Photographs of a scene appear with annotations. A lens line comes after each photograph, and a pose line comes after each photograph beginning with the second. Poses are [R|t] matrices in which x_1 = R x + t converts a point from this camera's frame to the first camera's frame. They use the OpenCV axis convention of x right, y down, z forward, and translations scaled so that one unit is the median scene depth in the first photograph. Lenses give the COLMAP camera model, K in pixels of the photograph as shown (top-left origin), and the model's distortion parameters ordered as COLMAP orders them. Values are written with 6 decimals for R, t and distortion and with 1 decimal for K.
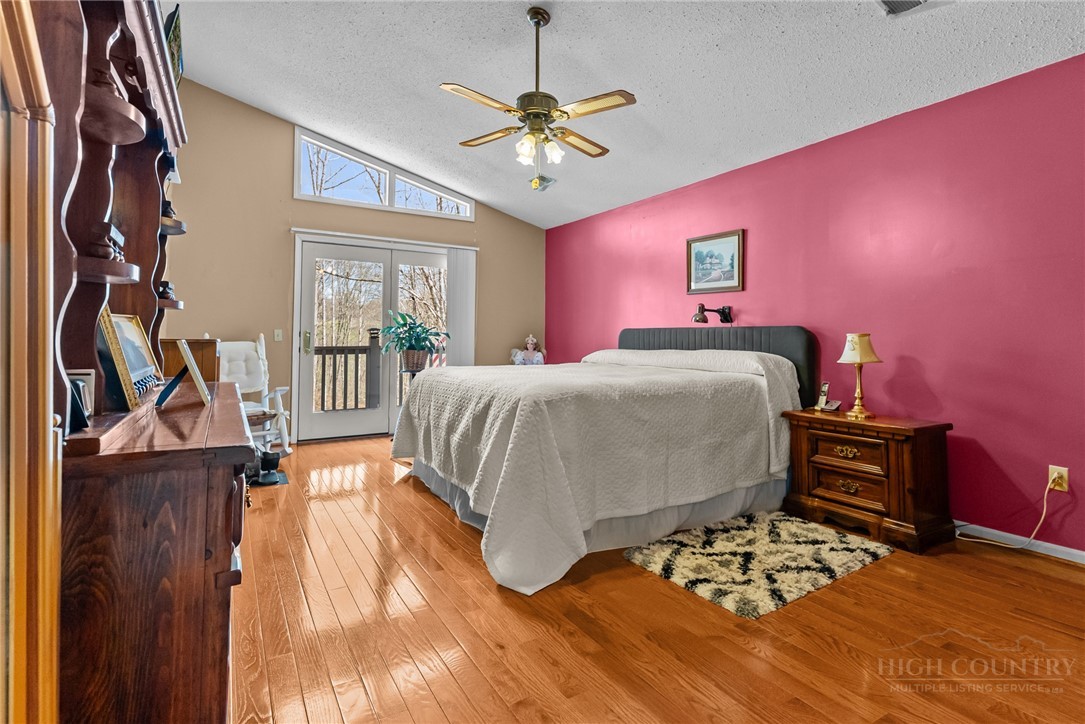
lens RADIAL K [[525.0, 0, 571.2], [0, 525.0, 323.2], [0, 0, 1]] dist [0.003035, -0.001760]
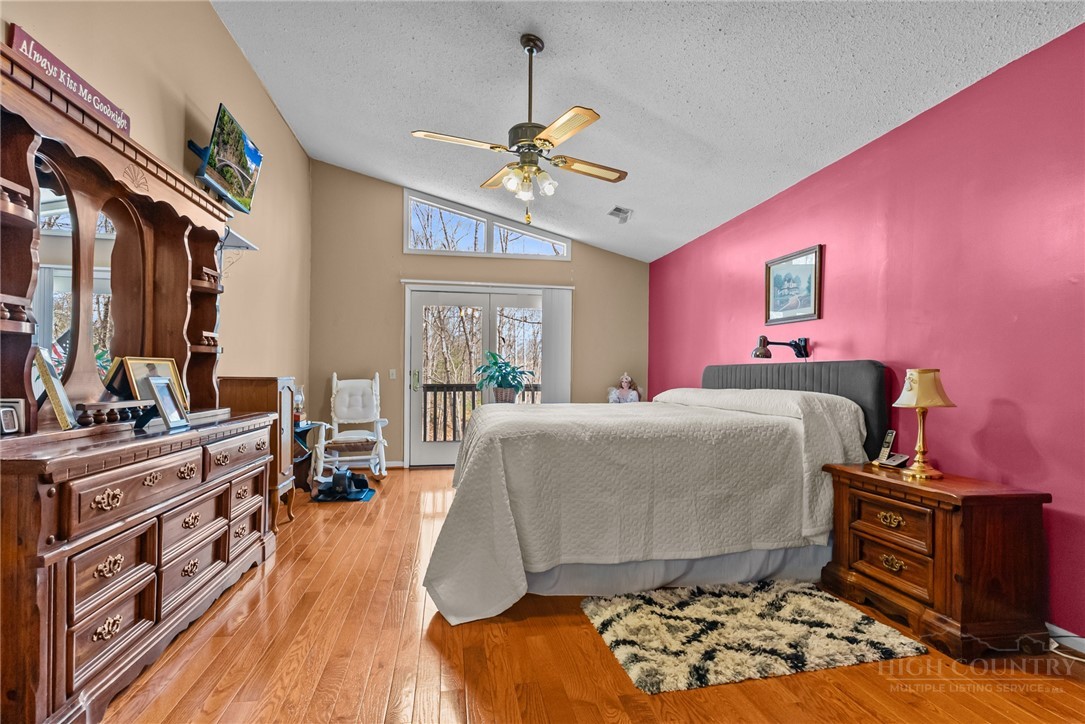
lens RADIAL K [[525.0, 0, 561.0], [0, 525.0, 382.1], [0, 0, 1]] dist [0.003035, -0.001760]
pose [[0.932959, 0.002186, -0.359975, 0.332116], [0.011818, 0.999257, 0.036697, 0.004447], [0.359787, -0.038491, 0.932240, 0.092403]]
